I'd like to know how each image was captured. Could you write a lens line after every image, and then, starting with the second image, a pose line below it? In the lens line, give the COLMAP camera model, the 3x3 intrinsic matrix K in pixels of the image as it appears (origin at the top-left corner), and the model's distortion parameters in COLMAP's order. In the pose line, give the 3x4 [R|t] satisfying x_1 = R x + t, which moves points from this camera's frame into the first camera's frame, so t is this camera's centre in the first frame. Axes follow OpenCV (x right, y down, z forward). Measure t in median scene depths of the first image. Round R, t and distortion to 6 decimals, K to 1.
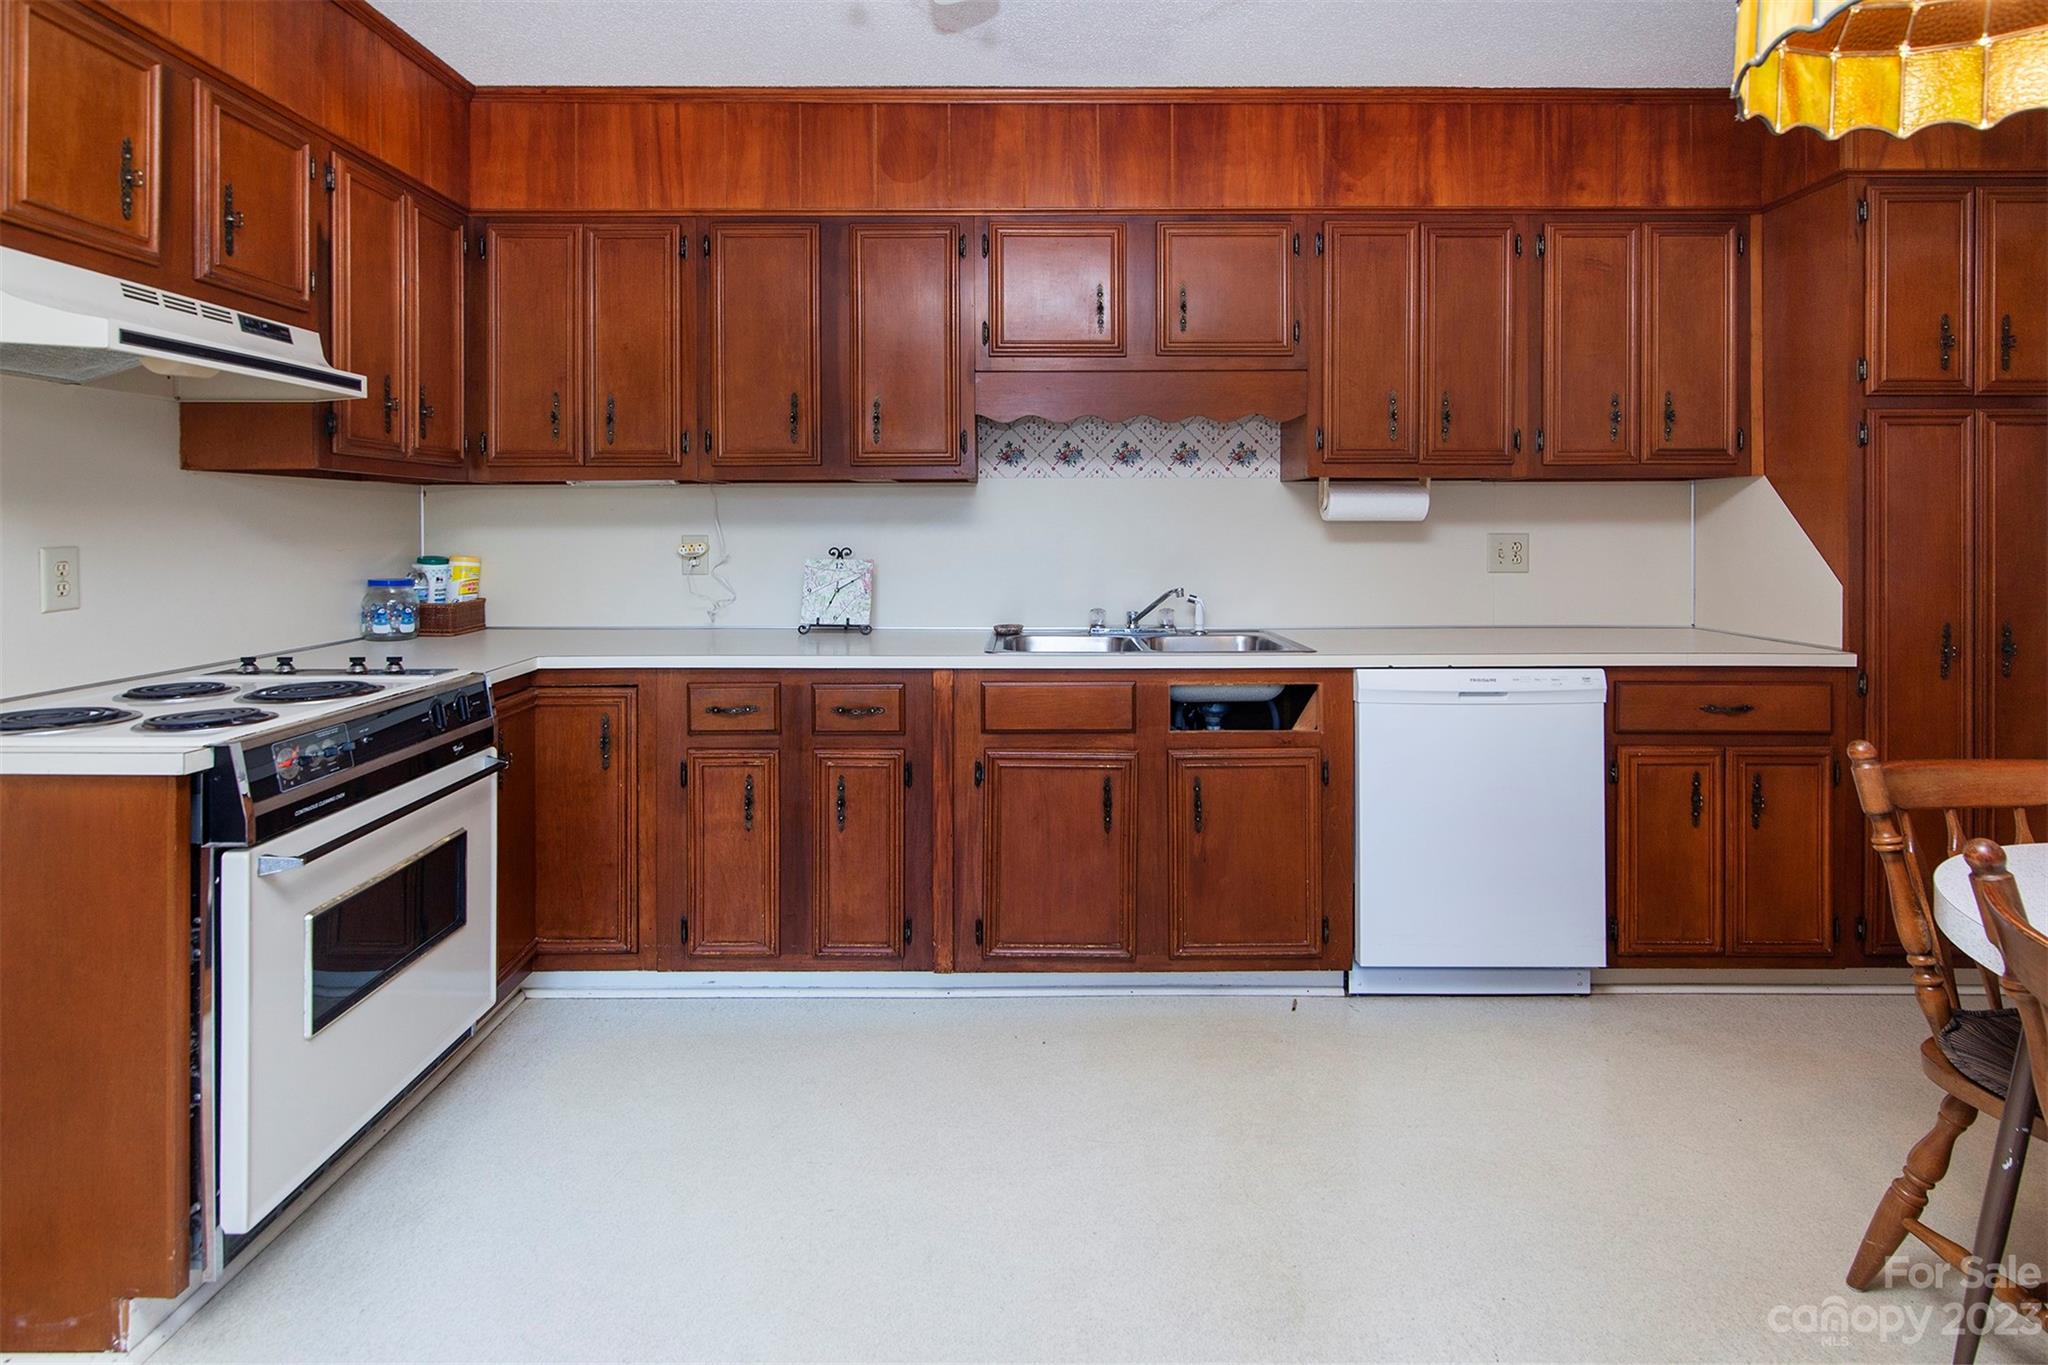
lens RADIAL K [[1022.6, 0, 1029.1], [0, 1022.6, 683.1], [0, 0, 1]] dist [-0.001284, -0.001152]
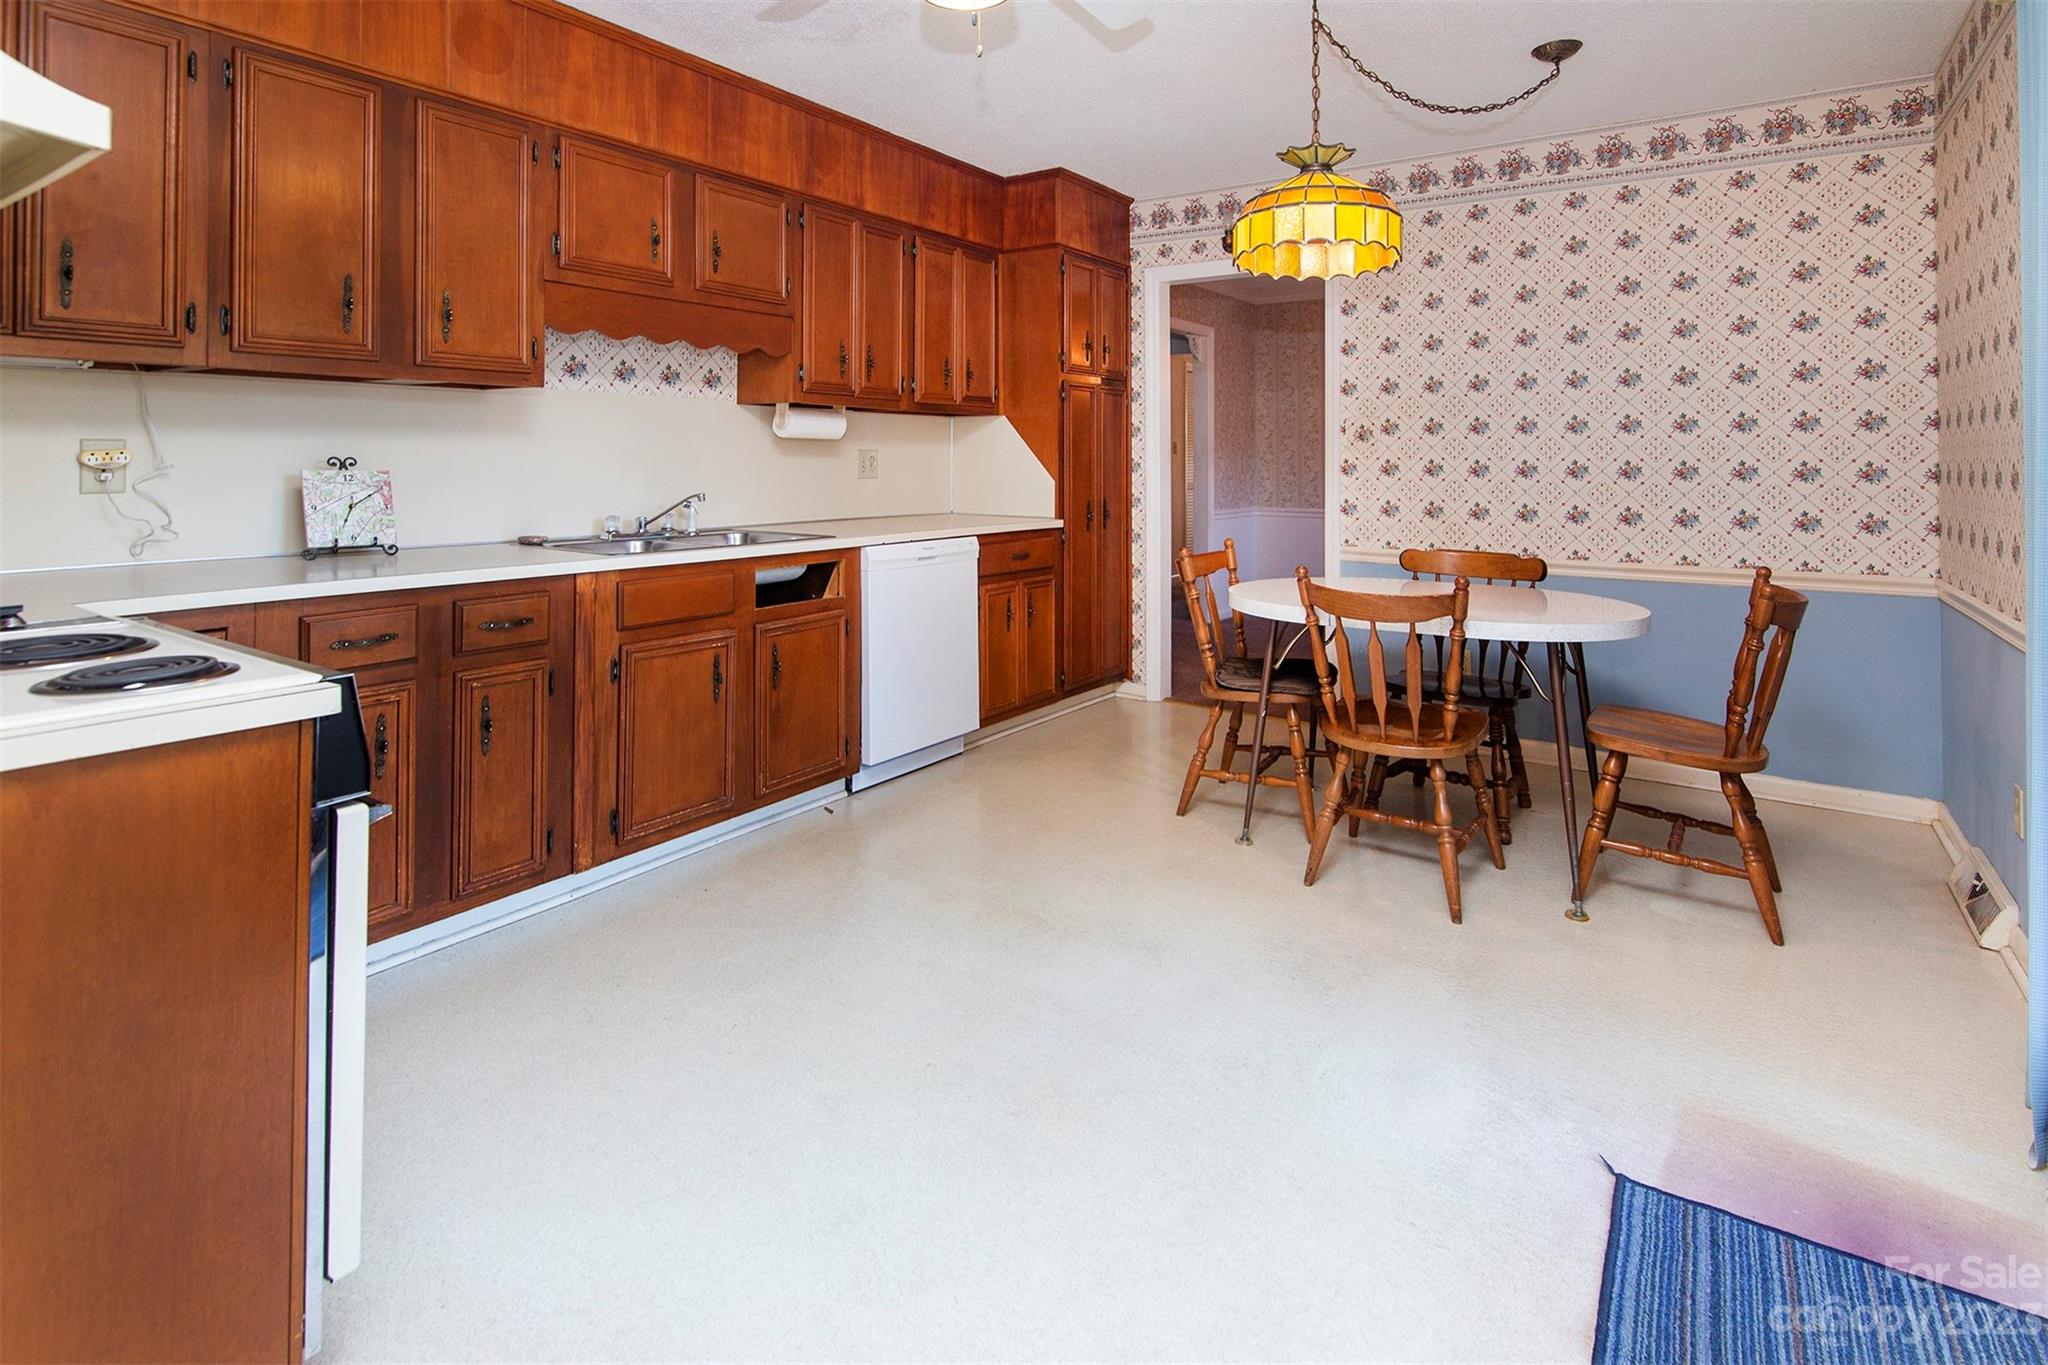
lens RADIAL K [[1022.6, 0, 1026.2], [0, 1022.6, 684.1], [0, 0, 1]] dist [-0.001284, -0.001152]
pose [[0.561652, -0.172866, 0.809113, -0.685161], [0.113919, 0.984773, 0.131317, 0.011528], [-0.819493, 0.018419, 0.572793, 0.033844]]
